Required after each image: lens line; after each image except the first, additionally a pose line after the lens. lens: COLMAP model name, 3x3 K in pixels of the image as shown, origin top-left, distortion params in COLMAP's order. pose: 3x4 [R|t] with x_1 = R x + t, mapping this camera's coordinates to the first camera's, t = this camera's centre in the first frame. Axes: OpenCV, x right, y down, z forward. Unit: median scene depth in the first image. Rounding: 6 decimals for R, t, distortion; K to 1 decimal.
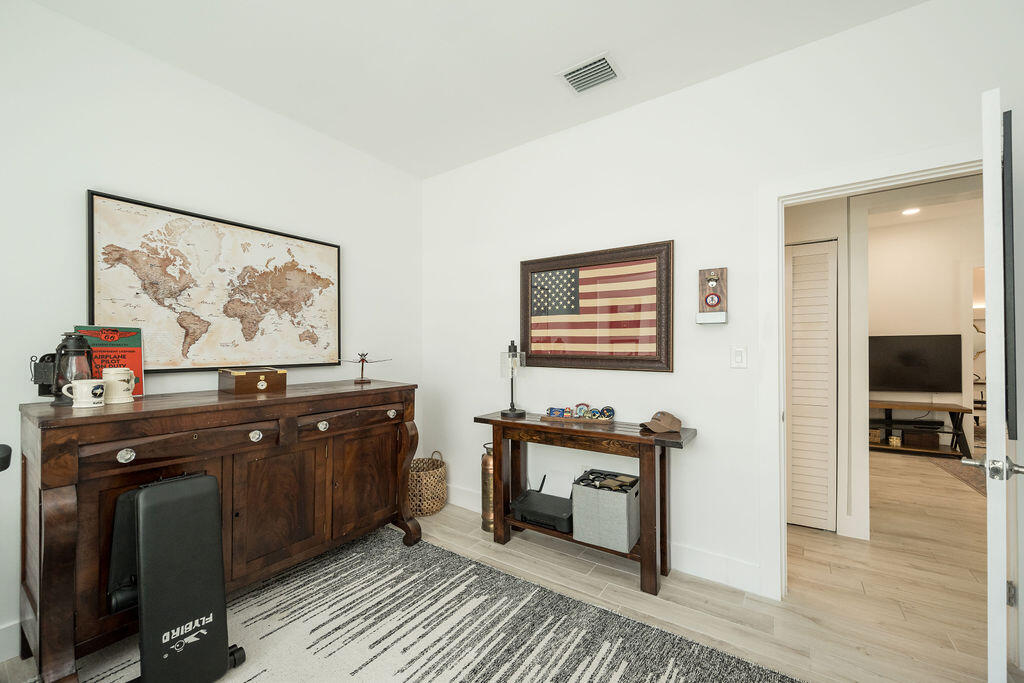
lens RADIAL K [[403.0, 0, 510.5], [0, 403.0, 342.3], [0, 0, 1]] dist [0.000587, -0.000382]
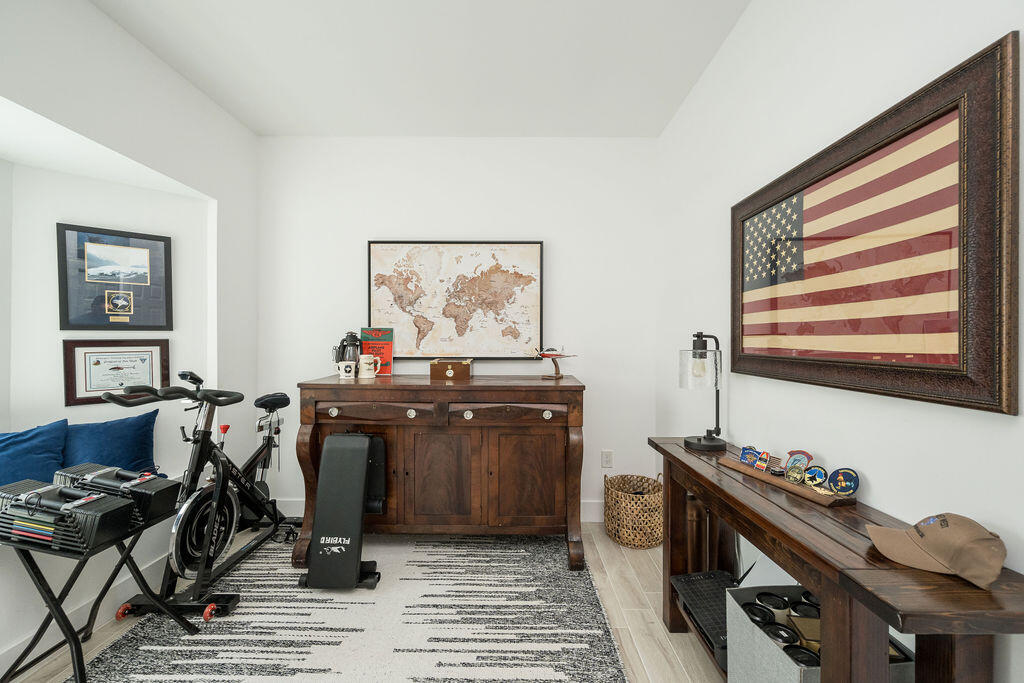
lens RADIAL K [[403.0, 0, 510.5], [0, 403.0, 342.3], [0, 0, 1]] dist [0.000587, -0.000382]
pose [[0.567104, 0.001404, -0.823645, 0.454352], [0.004909, 0.999975, 0.005084, 0.008993], [0.823632, -0.006927, 0.567083, 0.460980]]
